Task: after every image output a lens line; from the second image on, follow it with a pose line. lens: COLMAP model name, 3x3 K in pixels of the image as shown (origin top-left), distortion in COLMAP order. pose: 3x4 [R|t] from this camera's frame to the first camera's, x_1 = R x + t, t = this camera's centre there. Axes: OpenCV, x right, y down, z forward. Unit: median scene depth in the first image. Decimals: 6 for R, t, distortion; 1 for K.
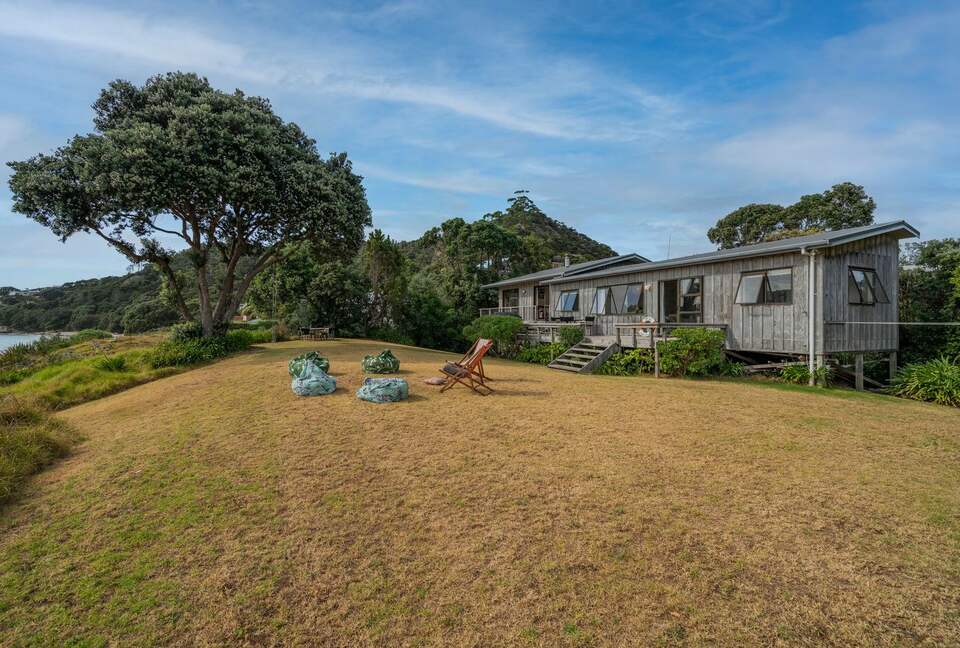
lens RADIAL K [[435.9, 0, 480.1], [0, 435.9, 325.2], [0, 0, 1]] dist [-0.004218, 0.000081]
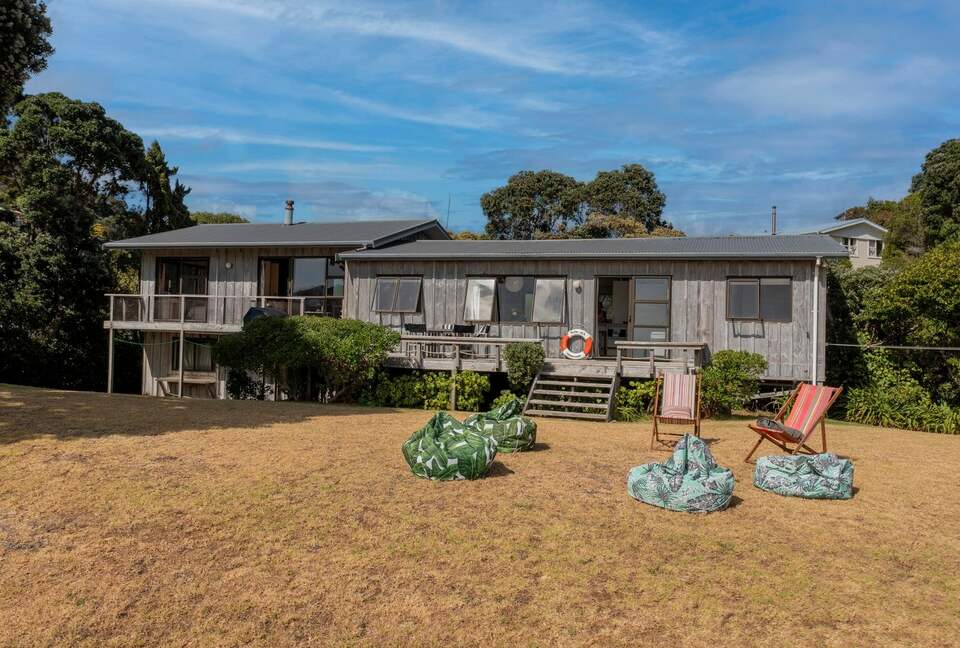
lens RADIAL K [[774.6, 0, 482.2], [0, 774.6, 321.5], [0, 0, 1]] dist [-0.018129, -0.001506]
pose [[0.689692, 0.025845, 0.723641, -0.471167], [-0.021463, 0.999653, -0.015247, -0.008197], [-0.723784, -0.005015, 0.690008, 0.248721]]
